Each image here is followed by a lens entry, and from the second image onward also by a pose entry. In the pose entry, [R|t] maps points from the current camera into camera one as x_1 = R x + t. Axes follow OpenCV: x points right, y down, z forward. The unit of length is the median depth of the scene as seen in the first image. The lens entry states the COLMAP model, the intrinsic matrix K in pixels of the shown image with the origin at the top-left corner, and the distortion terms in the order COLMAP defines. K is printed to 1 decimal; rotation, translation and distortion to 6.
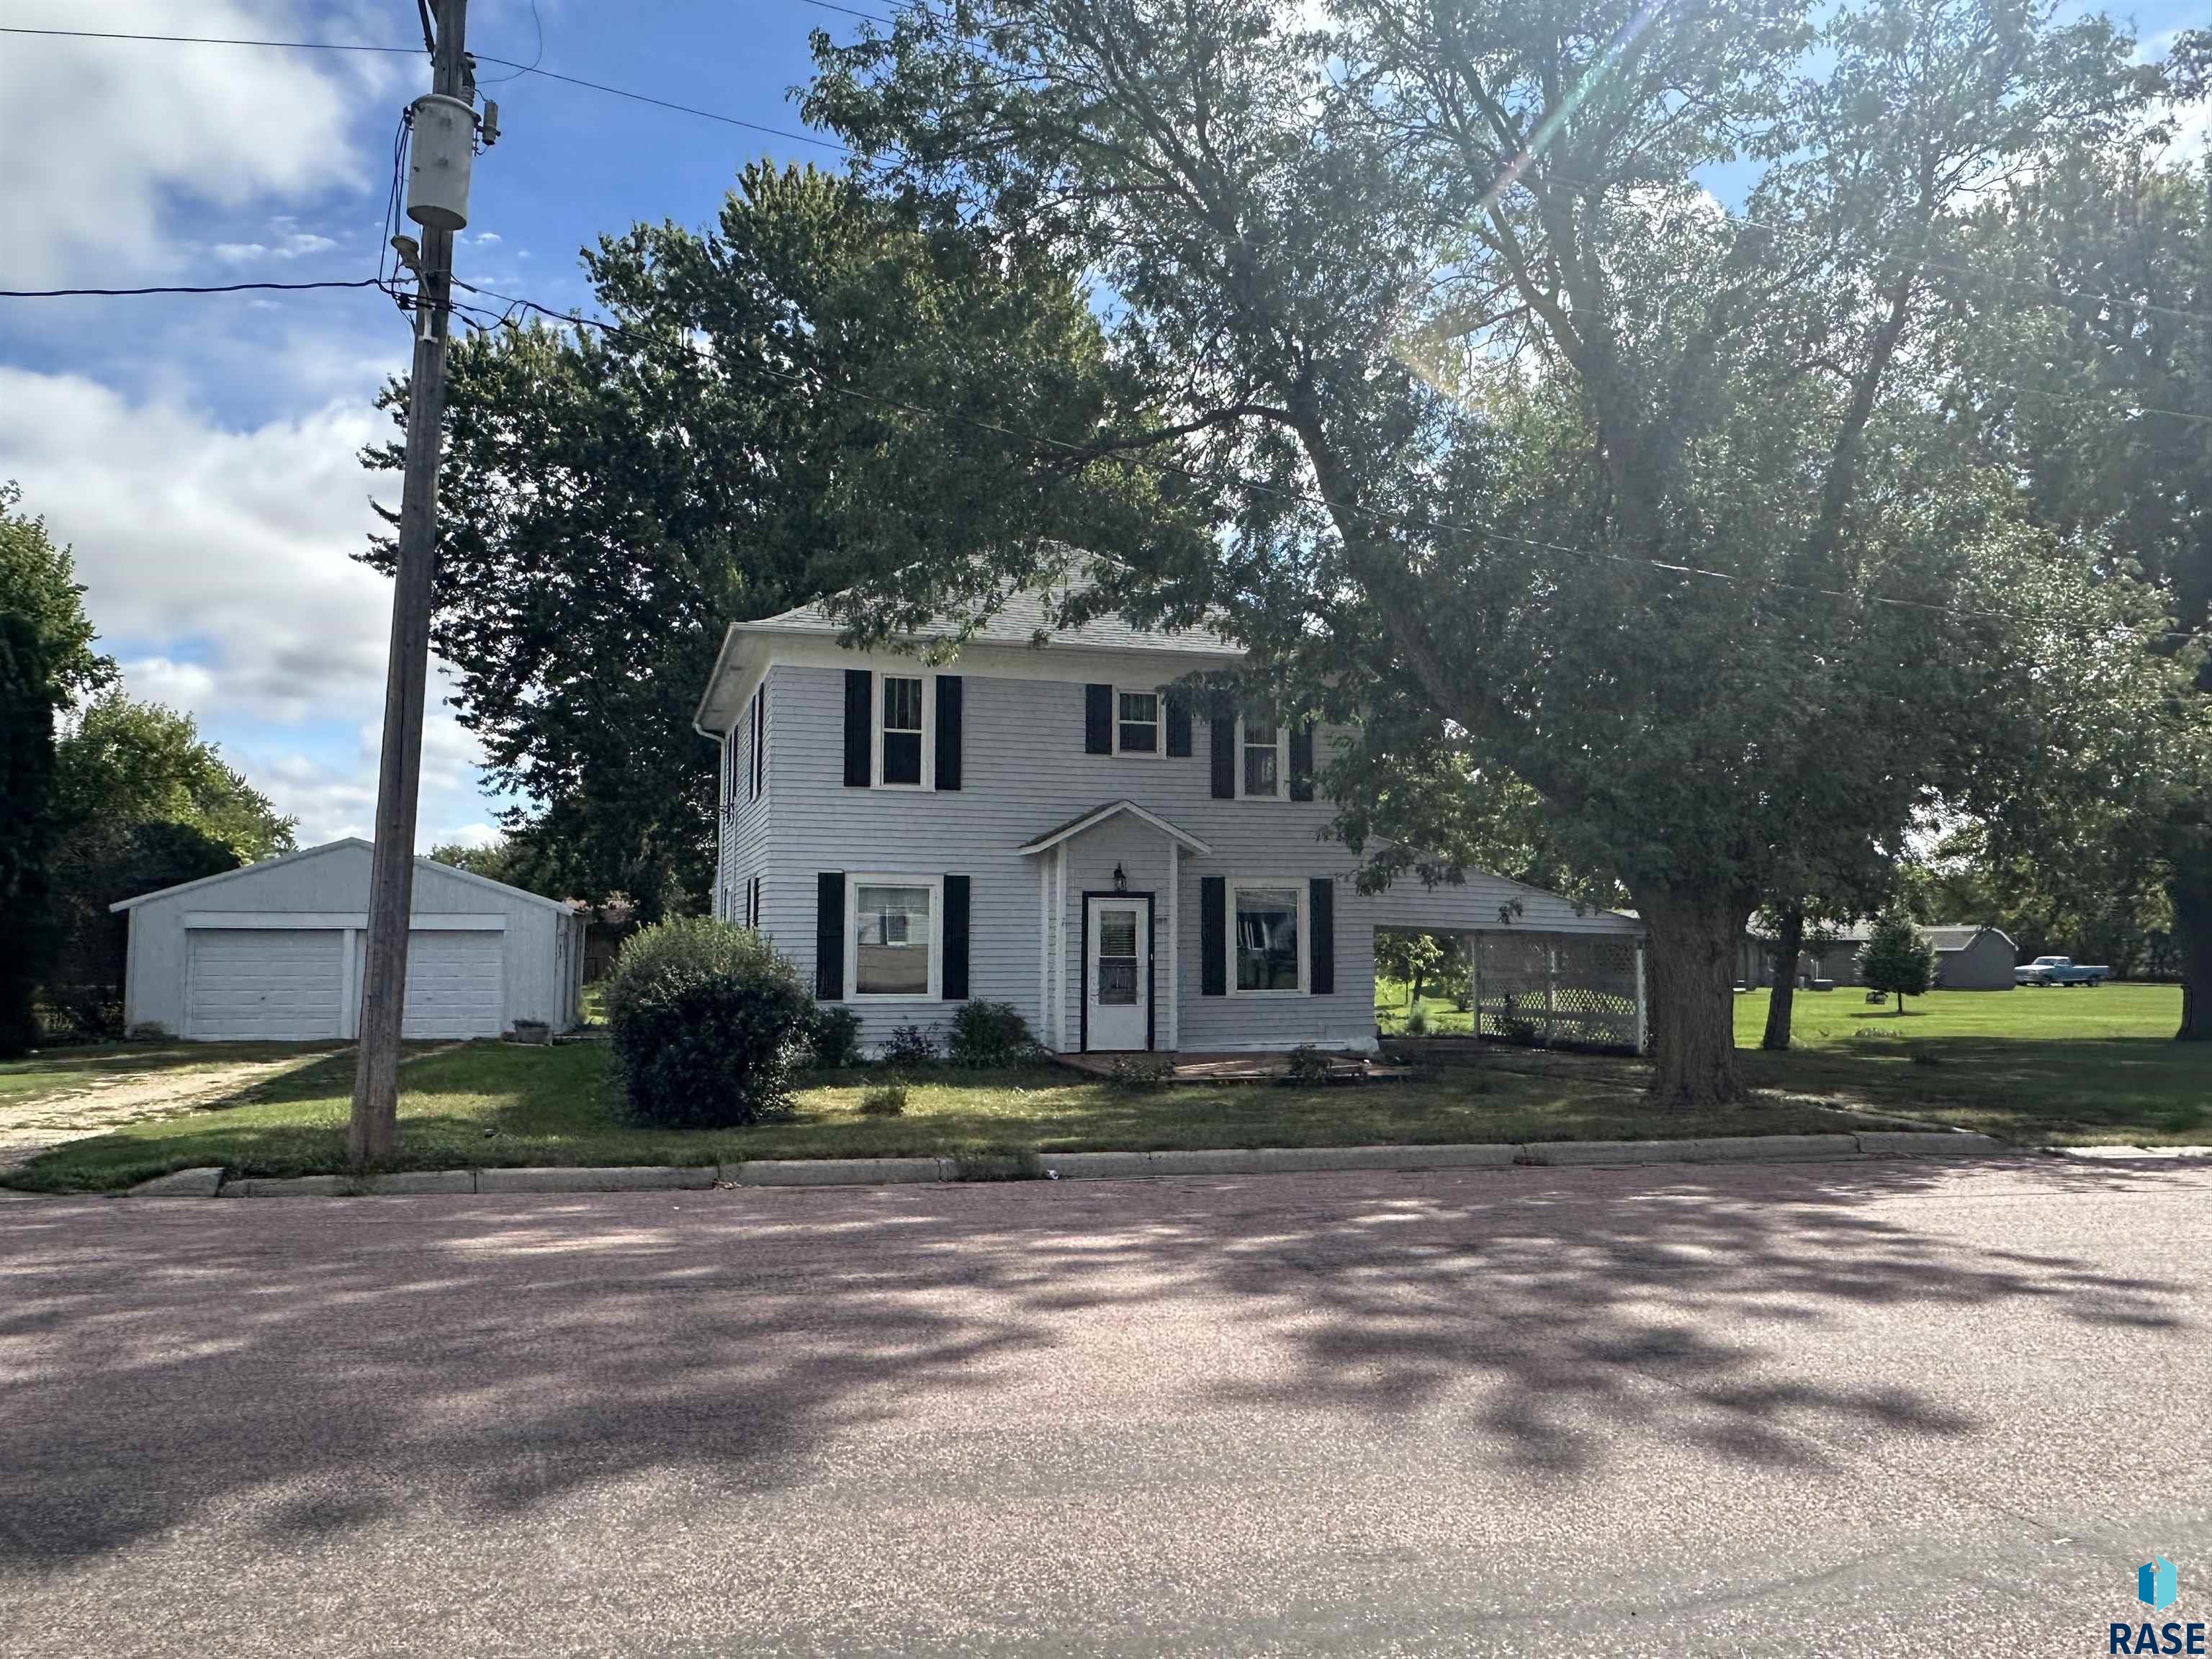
lens RADIAL K [[1485.9, 0, 1088.3], [0, 1485.9, 814.0], [0, 0, 1]] dist [-0.014743, -0.000603]
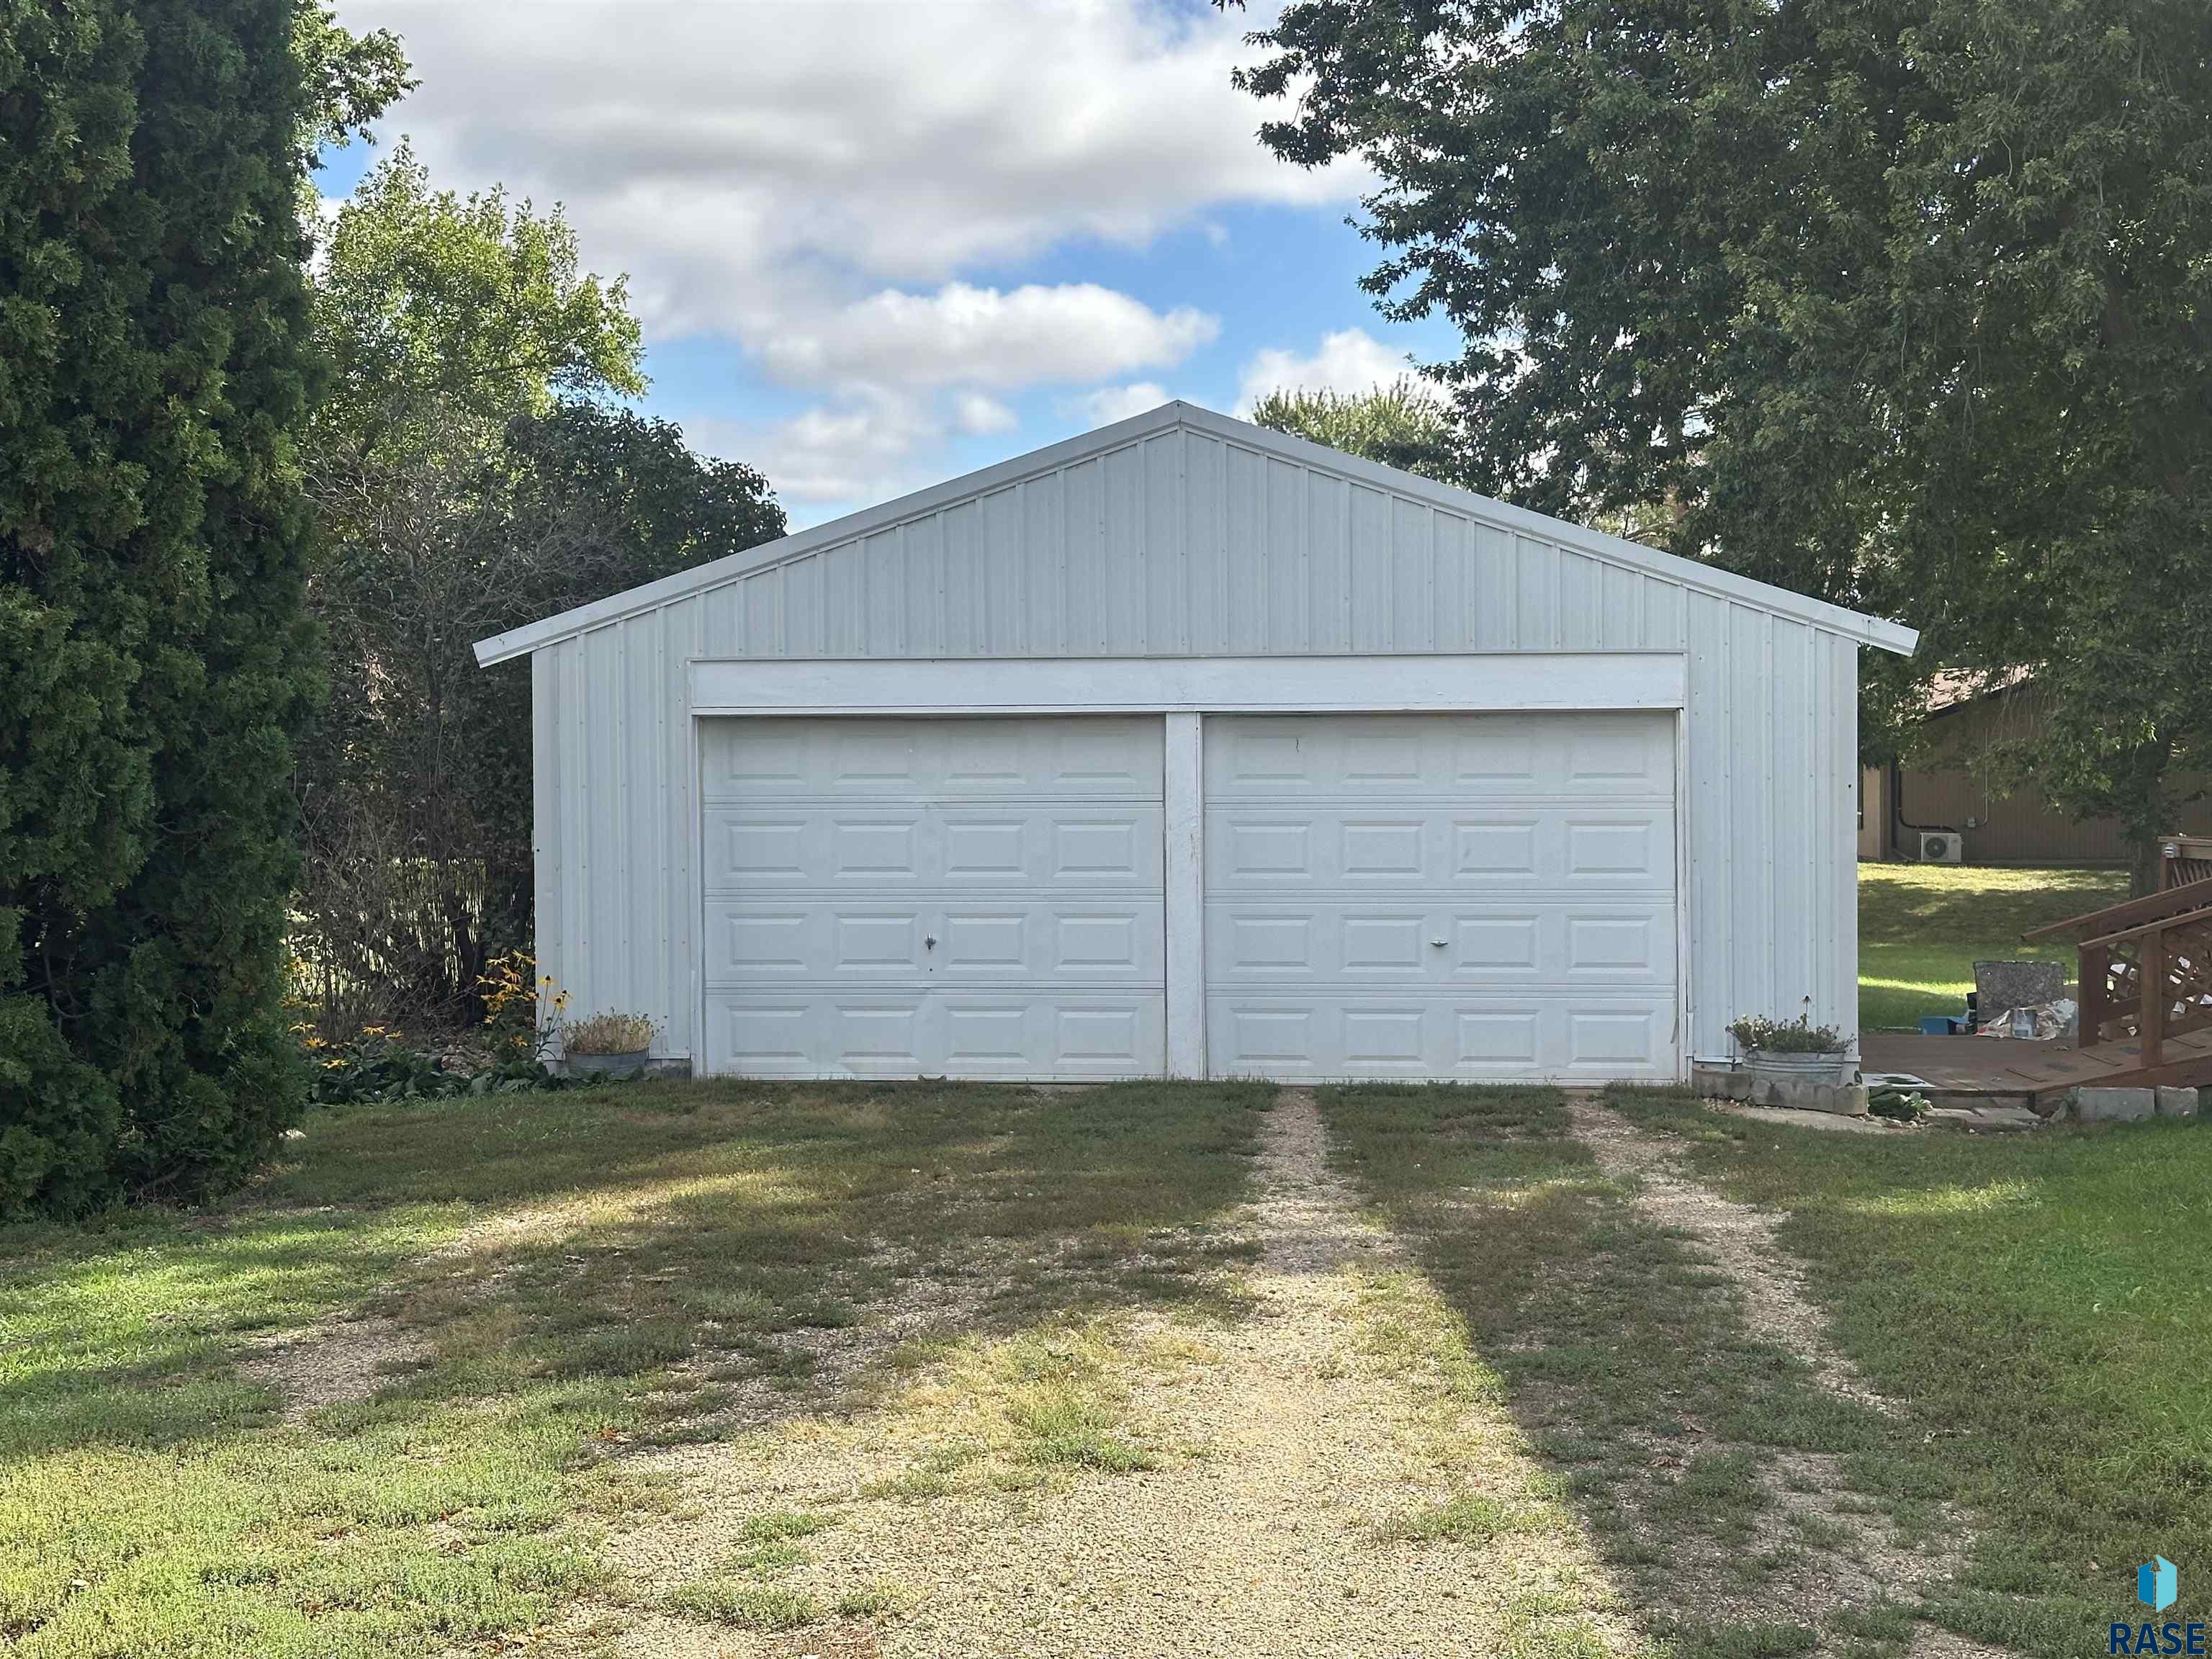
lens RADIAL K [[3117.3, 0, 1103.7], [0, 3117.3, 833.4], [0, 0, 1]] dist [0.075840, 0.000000]
pose [[0.936215, 0.002390, -0.351419, -0.214570], [0.036501, 0.993907, 0.104002, 0.026240], [0.349527, -0.110195, 0.930424, 0.299741]]
